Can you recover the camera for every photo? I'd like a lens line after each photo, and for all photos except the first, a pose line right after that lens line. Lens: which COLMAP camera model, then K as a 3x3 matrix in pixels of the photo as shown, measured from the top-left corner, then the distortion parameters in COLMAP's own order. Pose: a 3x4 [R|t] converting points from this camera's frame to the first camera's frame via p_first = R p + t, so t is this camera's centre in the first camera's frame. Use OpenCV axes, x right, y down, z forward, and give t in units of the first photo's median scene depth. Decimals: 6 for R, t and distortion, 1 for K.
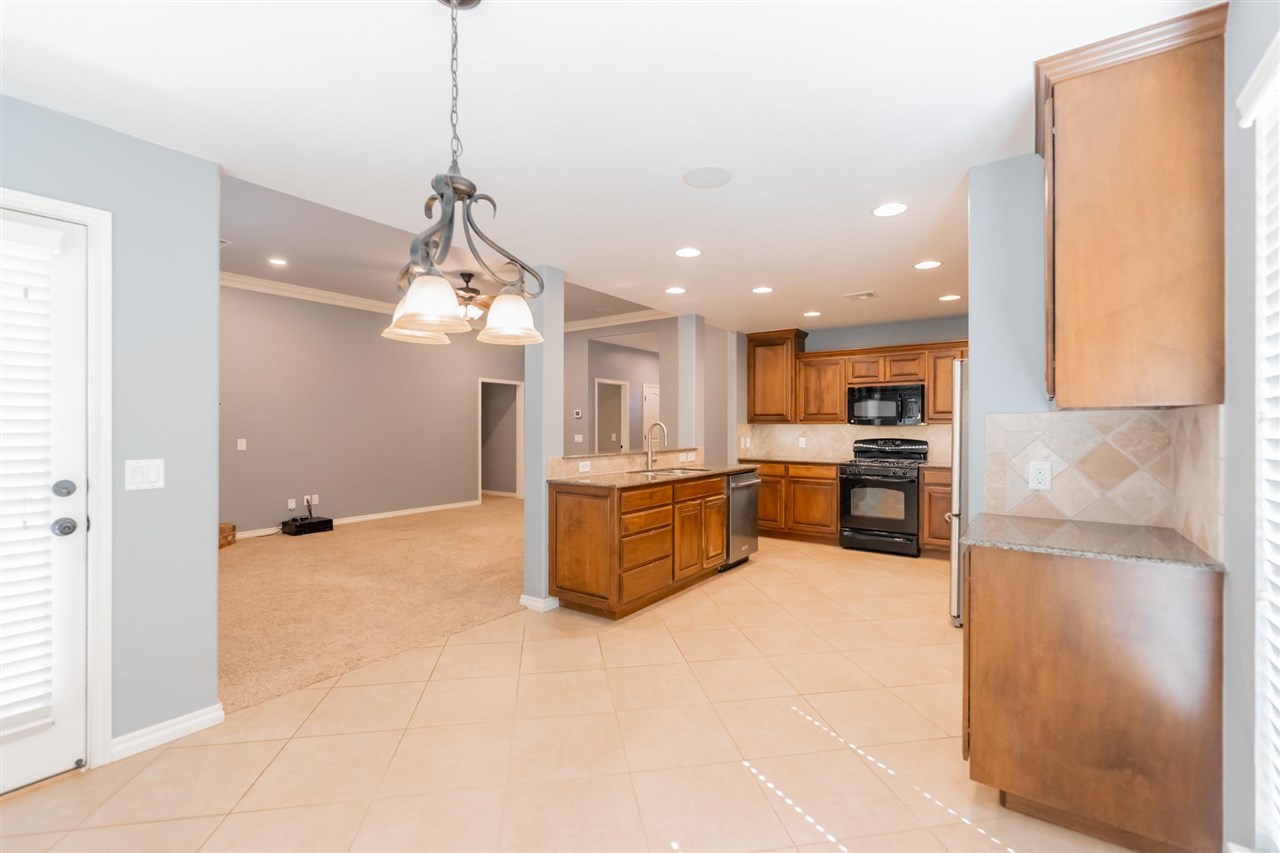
lens RADIAL K [[558.3, 0, 639.0], [0, 558.3, 420.4], [0, 0, 1]] dist [-0.001817, -0.001524]
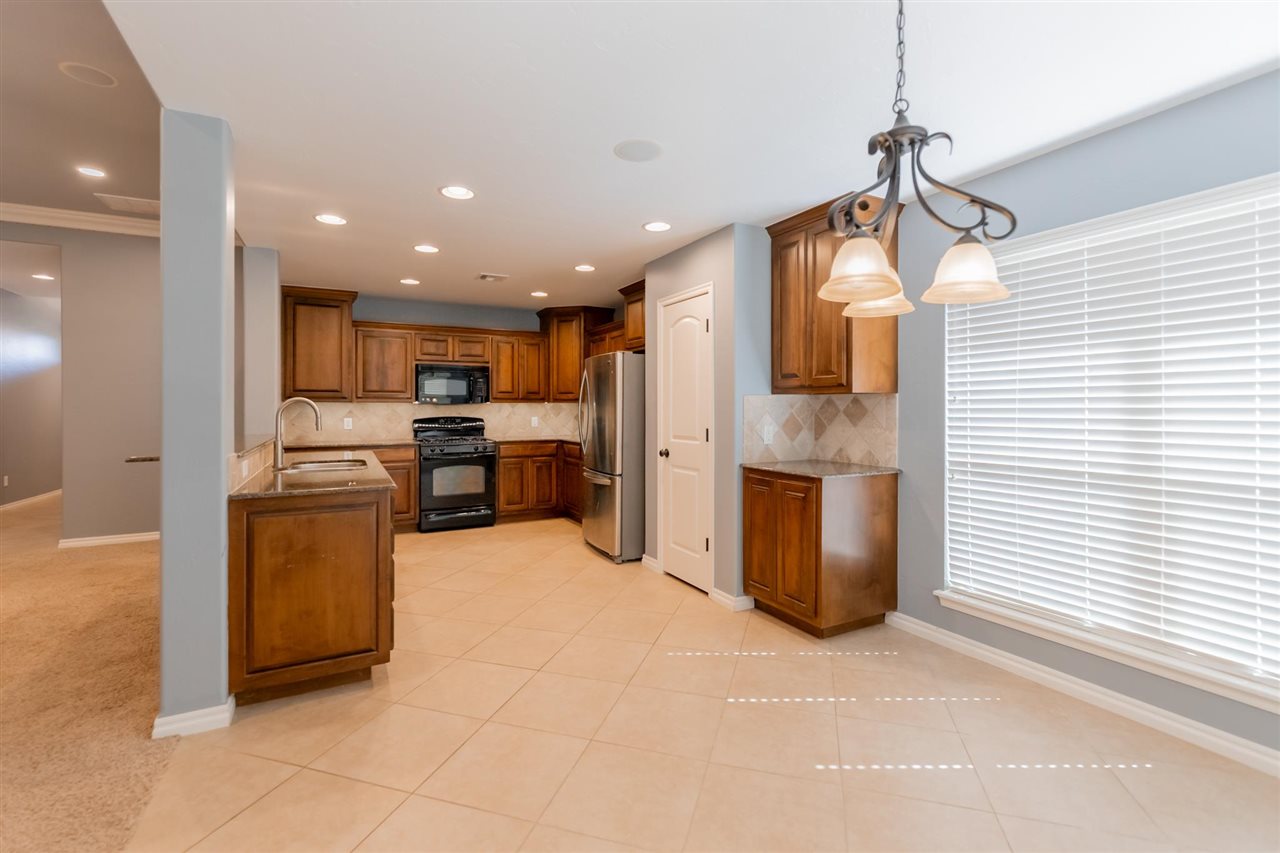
lens RADIAL K [[558.3, 0, 643.0], [0, 558.3, 404.6], [0, 0, 1]] dist [-0.001817, -0.001524]
pose [[0.440248, 0.002839, 0.897872, -0.329751], [-0.009646, 0.999952, 0.001568, 0.005347], [-0.897824, -0.009351, 0.440254, 0.243119]]
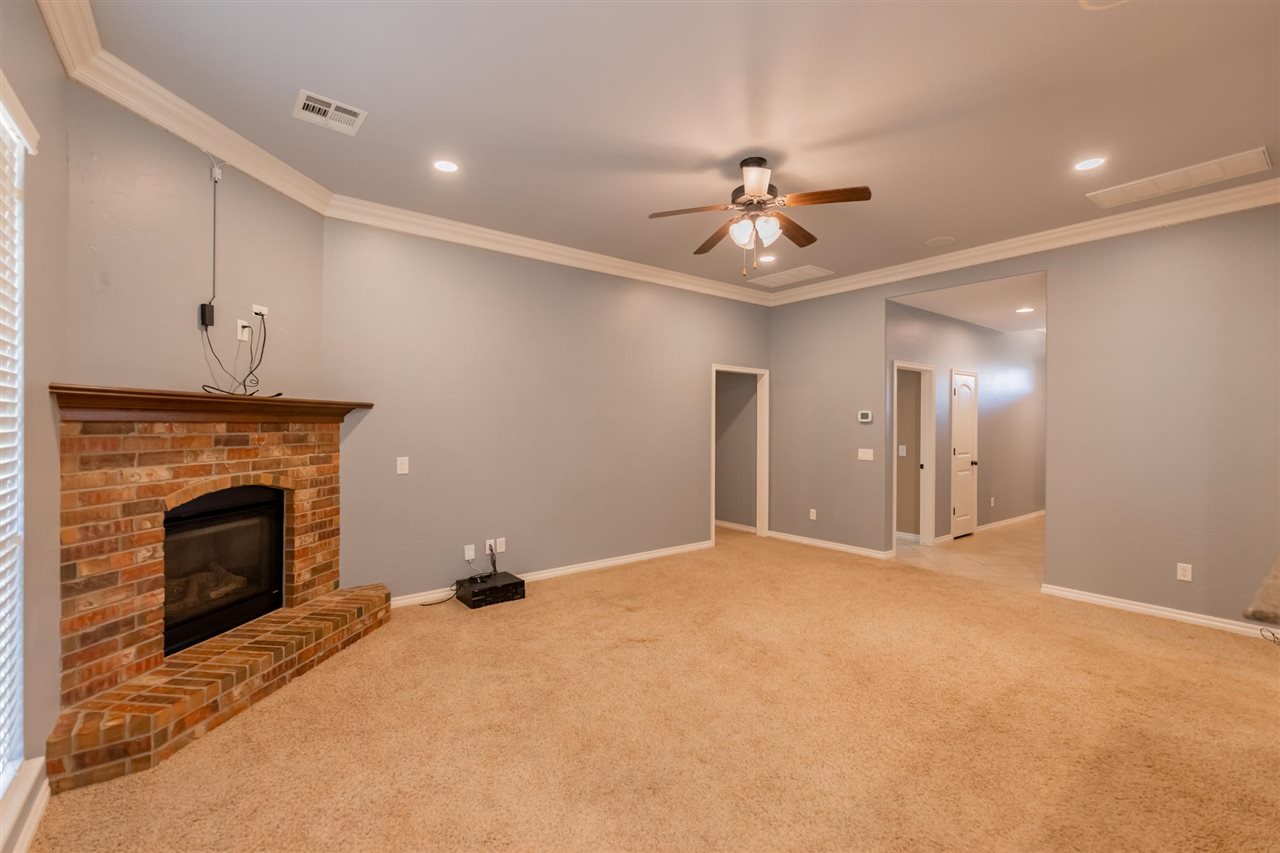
lens RADIAL K [[558.3, 0, 640.5], [0, 558.3, 427.6], [0, 0, 1]] dist [-0.001817, -0.001524]
pose [[0.956910, 0.010158, -0.290208, -0.279264], [-0.004171, 0.999766, 0.021242, -0.018407], [0.290355, -0.019117, 0.956728, 0.486535]]
